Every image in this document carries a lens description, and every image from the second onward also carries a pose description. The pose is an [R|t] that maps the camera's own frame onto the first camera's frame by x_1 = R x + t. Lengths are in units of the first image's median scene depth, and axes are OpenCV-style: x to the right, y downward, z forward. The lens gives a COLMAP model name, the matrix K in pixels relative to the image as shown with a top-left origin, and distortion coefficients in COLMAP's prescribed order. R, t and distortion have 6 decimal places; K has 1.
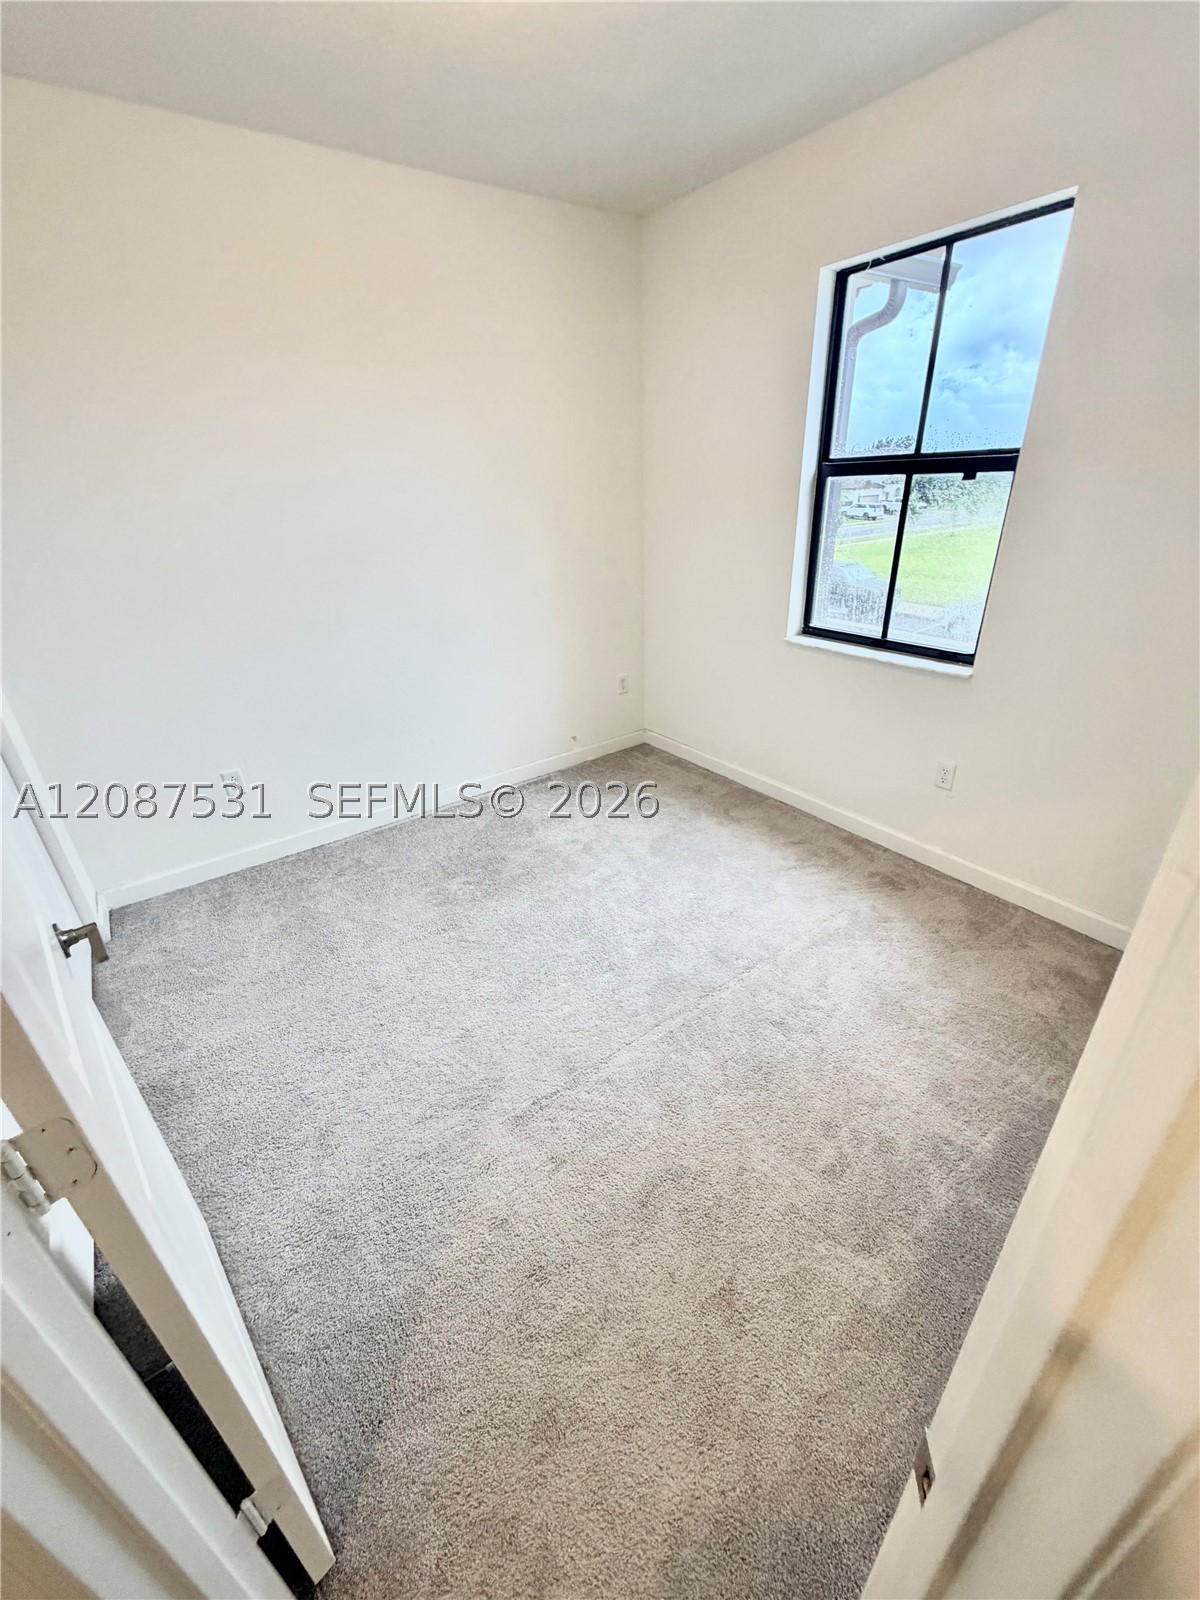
lens RADIAL K [[642.3, 0, 602.1], [0, 642.3, 799.1], [0, 0, 1]] dist [-0.002007, -0.000409]
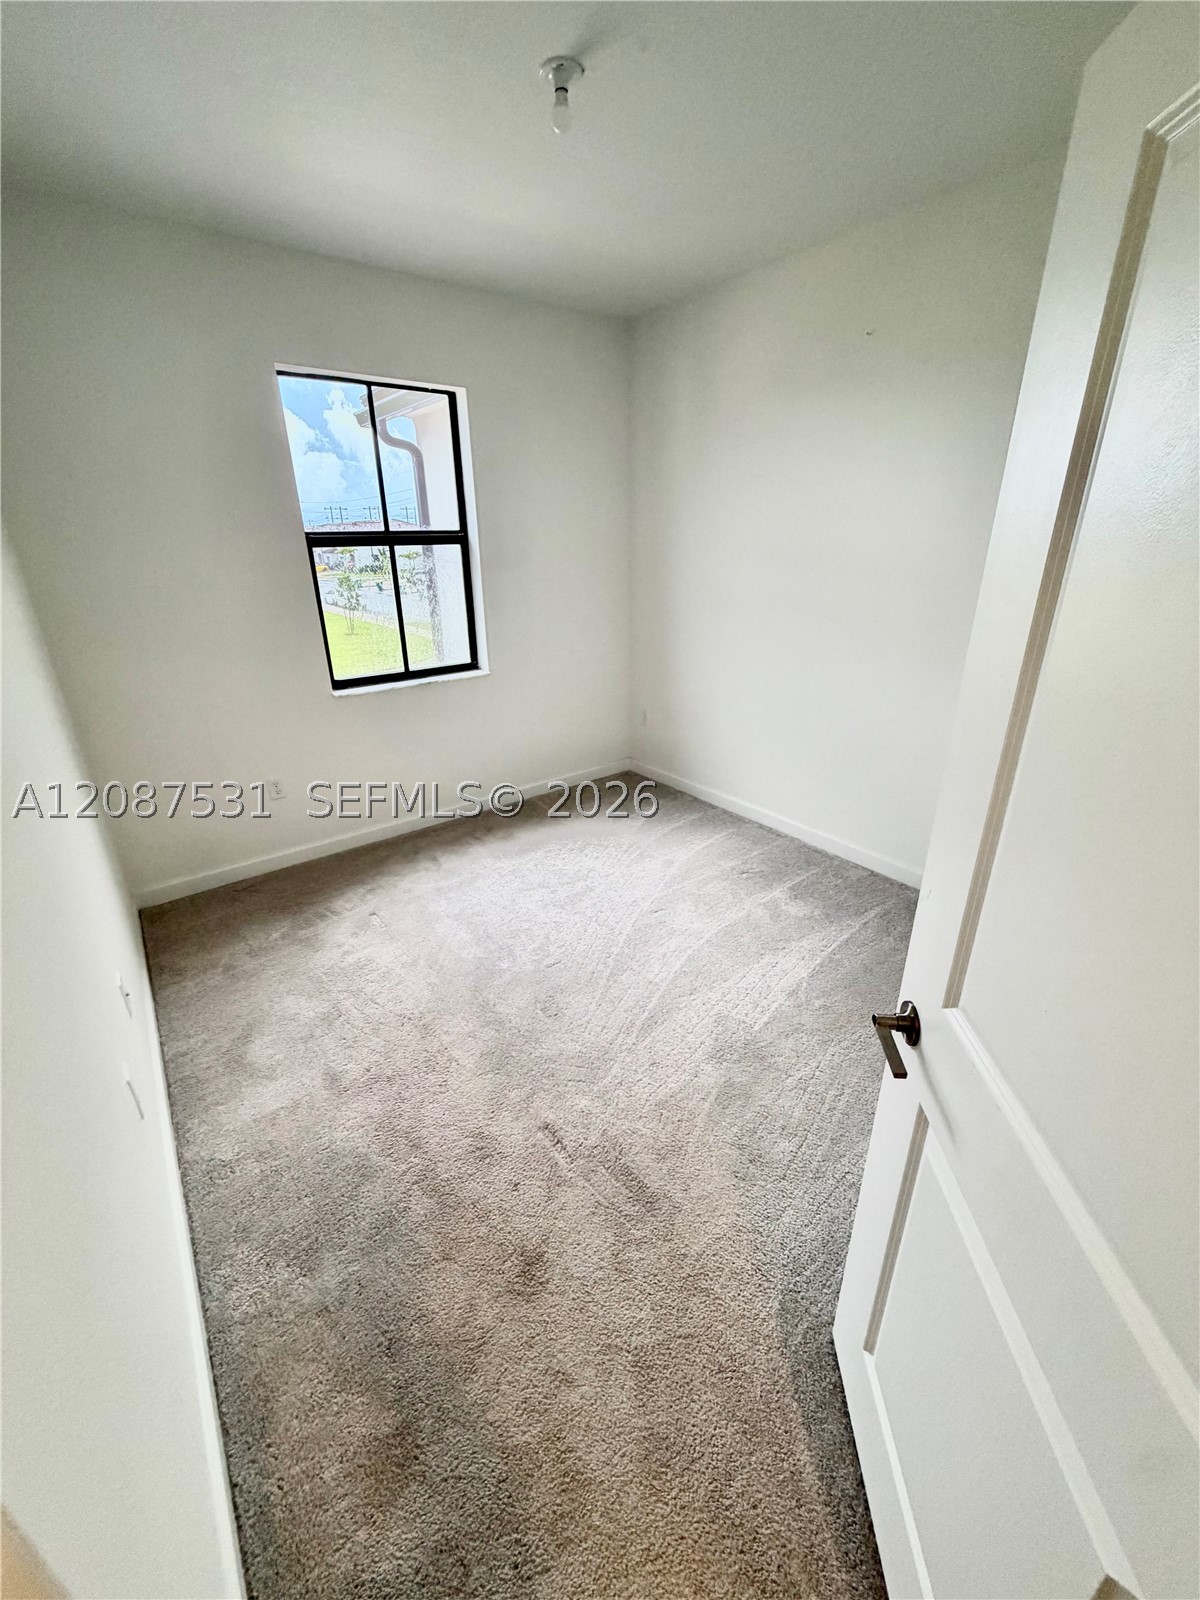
lens RADIAL K [[642.3, 0, 600.7], [0, 642.3, 798.5], [0, 0, 1]] dist [-0.002007, -0.000409]
pose [[-0.040886, -0.344580, 0.937866, -0.928049], [0.452935, 0.830275, 0.324796, -0.305039], [-0.890605, 0.438072, 0.122126, 0.673810]]
